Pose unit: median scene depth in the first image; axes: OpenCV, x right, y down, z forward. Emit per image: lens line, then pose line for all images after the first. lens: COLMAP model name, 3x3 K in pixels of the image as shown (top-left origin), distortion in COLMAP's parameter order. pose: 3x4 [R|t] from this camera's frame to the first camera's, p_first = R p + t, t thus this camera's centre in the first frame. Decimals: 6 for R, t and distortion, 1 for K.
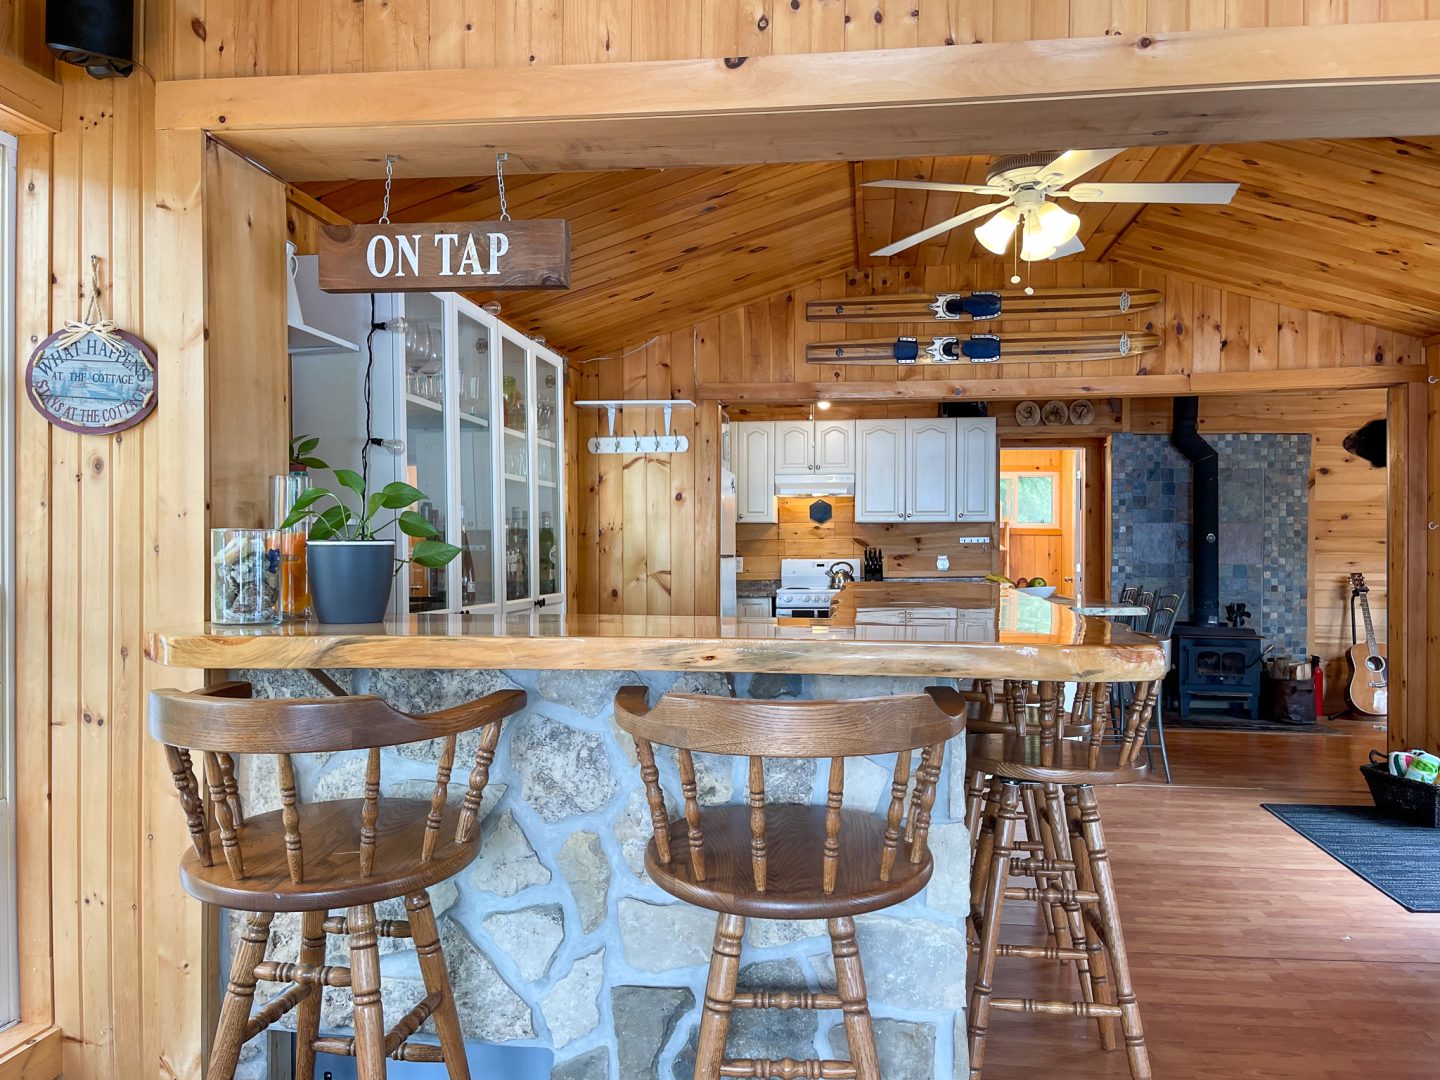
lens RADIAL K [[1187.5, 0, 713.3], [0, 1187.5, 545.9], [0, 0, 1]] dist [0.047725, -0.005984]
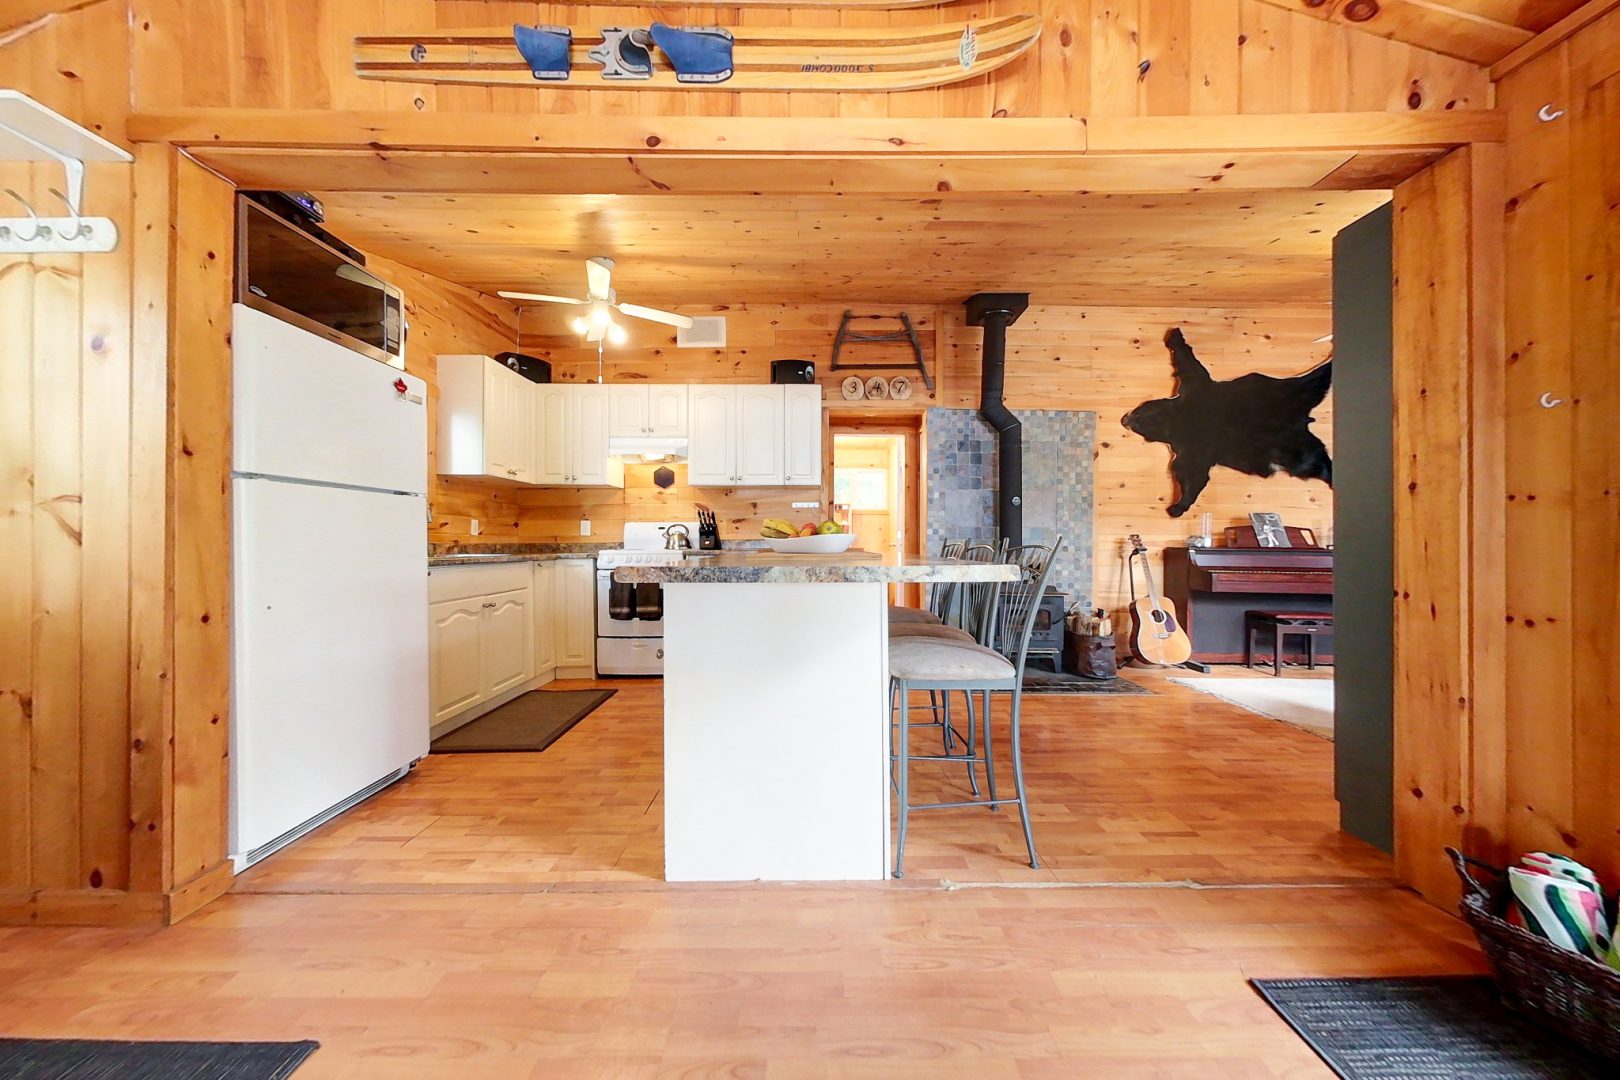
lens RADIAL K [[518.9, 0, 818.9], [0, 518.9, 536.4], [0, 0, 1]] dist [0.000372, 0.000090]
pose [[0.991261, 0.003502, 0.131871, 0.175512], [-0.002229, 0.999949, -0.009800, 0.029168], [-0.131899, 0.009420, 0.991218, 0.550133]]
